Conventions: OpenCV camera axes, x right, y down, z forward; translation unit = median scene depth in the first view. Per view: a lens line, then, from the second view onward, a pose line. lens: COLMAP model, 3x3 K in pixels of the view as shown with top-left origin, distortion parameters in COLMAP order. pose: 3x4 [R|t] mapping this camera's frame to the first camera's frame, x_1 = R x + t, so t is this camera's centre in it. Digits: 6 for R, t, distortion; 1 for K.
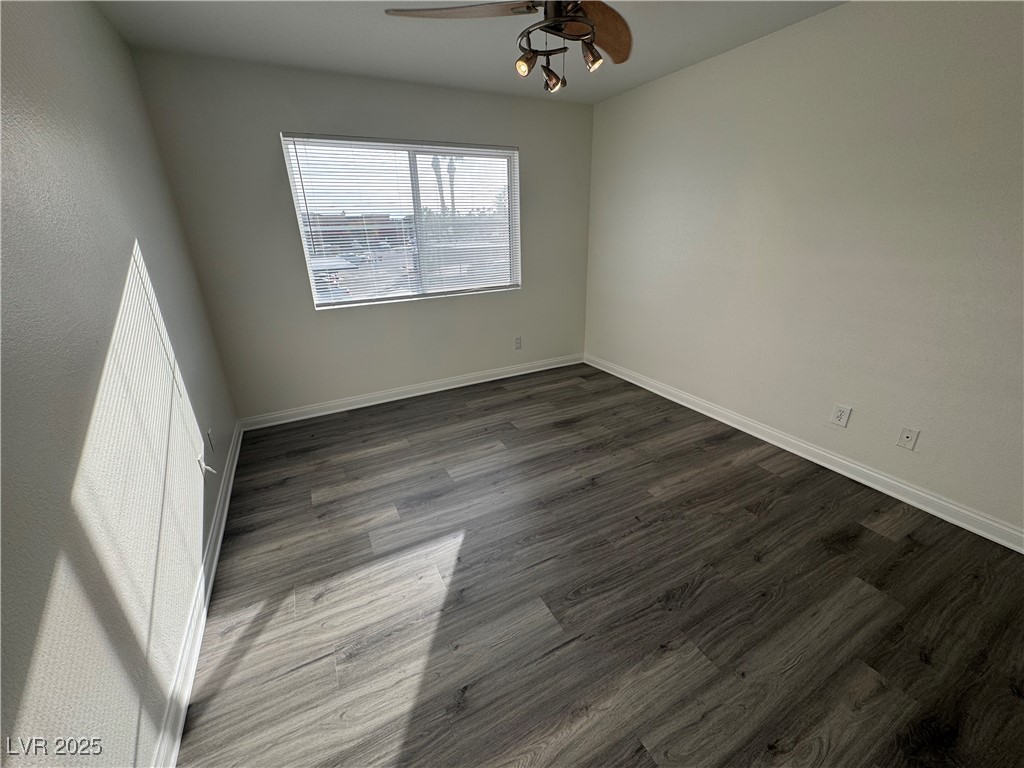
lens RADIAL K [[406.8, 0, 512.3], [0, 406.8, 381.7], [0, 0, 1]] dist [-0.003518, 0.000430]
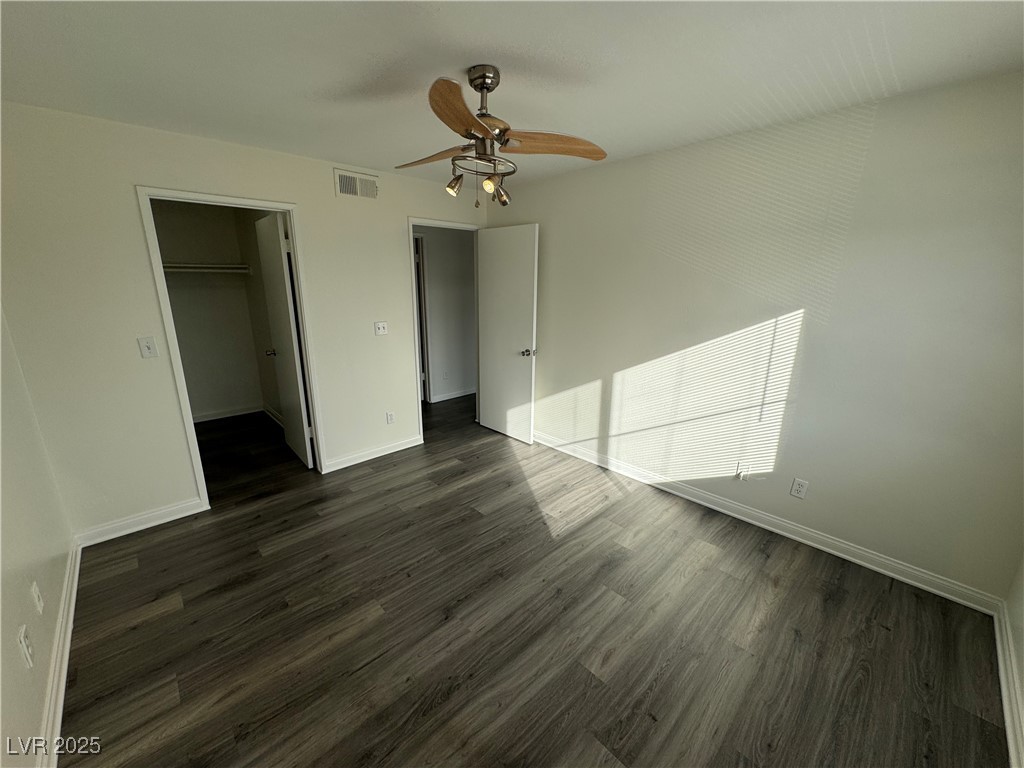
lens RADIAL K [[406.8, 0, 512.3], [0, 406.8, 381.7], [0, 0, 1]] dist [-0.003518, 0.000430]
pose [[-0.960872, 0.089748, -0.262052, 0.247511], [-0.078854, 0.818284, 0.569381, -0.623622], [0.265533, 0.567765, -0.779188, 1.422291]]
